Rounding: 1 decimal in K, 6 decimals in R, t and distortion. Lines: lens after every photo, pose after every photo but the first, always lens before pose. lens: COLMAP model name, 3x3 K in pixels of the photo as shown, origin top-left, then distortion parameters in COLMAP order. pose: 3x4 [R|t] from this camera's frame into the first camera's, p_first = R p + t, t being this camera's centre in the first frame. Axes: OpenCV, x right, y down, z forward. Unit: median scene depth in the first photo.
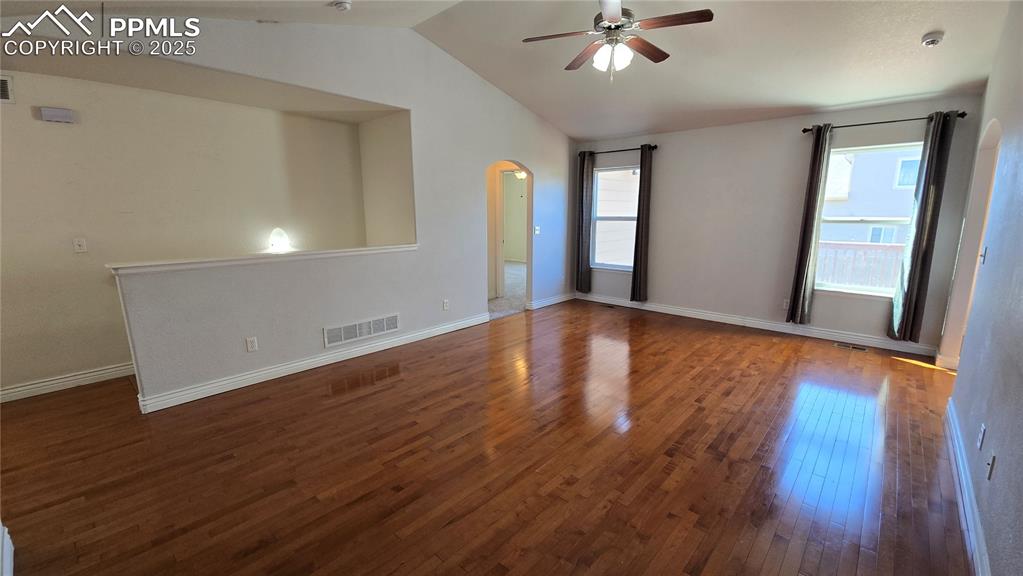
lens RADIAL K [[418.1, 0, 511.5], [0, 418.1, 288.0], [0, 0, 1]] dist [-0.012729, -0.000032]
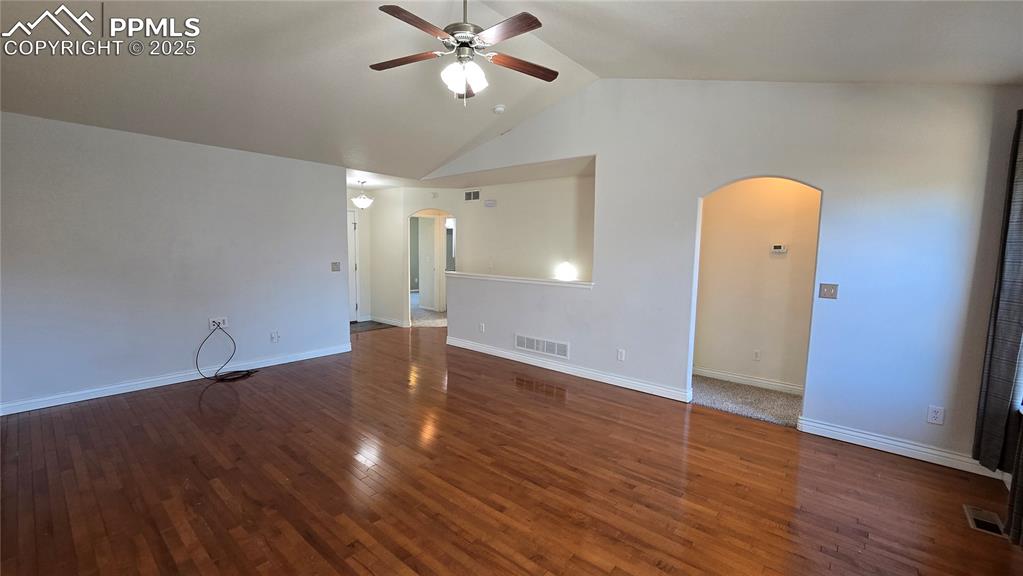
lens RADIAL K [[418.1, 0, 511.5], [0, 418.1, 288.0], [0, 0, 1]] dist [-0.012729, -0.000032]
pose [[0.039794, 0.103141, -0.993870, 0.844596], [-0.197574, 0.975832, 0.093358, -0.163735], [0.979480, 0.192648, 0.059210, 0.816713]]
